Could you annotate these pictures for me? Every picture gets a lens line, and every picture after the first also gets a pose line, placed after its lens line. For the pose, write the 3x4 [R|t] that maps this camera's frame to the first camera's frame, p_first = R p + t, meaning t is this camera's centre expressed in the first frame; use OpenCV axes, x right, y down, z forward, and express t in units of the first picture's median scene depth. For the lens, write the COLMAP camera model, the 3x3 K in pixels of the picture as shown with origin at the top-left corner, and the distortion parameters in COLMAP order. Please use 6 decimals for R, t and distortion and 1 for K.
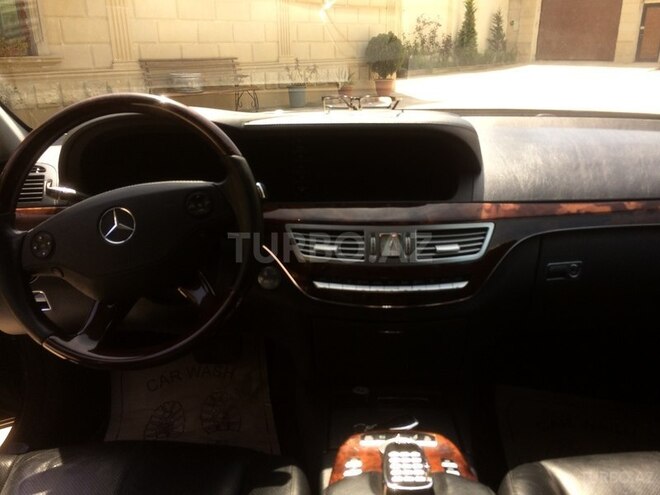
lens RADIAL K [[552.5, 0, 332.4], [0, 552.5, 249.1], [0, 0, 1]] dist [0.024110, 0.008682]
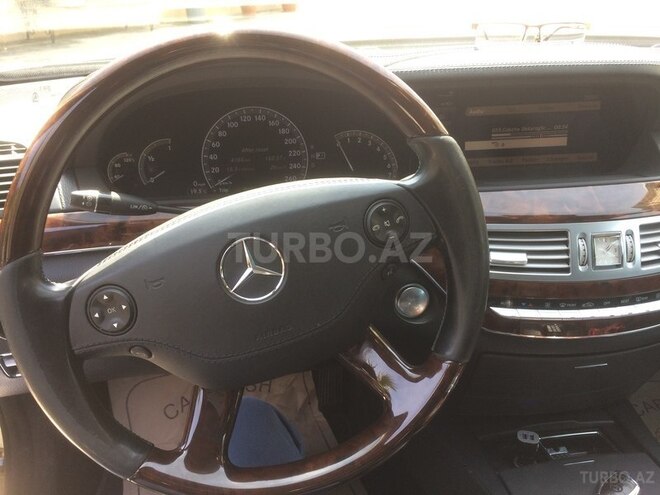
lens RADIAL K [[552.5, 0, 328.3], [0, 552.5, 250.7], [0, 0, 1]] dist [0.024110, 0.008682]
pose [[0.987572, -0.072510, 0.139439, -0.371025], [0.055522, 0.990966, 0.122081, -0.121533], [-0.147031, -0.112822, 0.982676, 0.413346]]
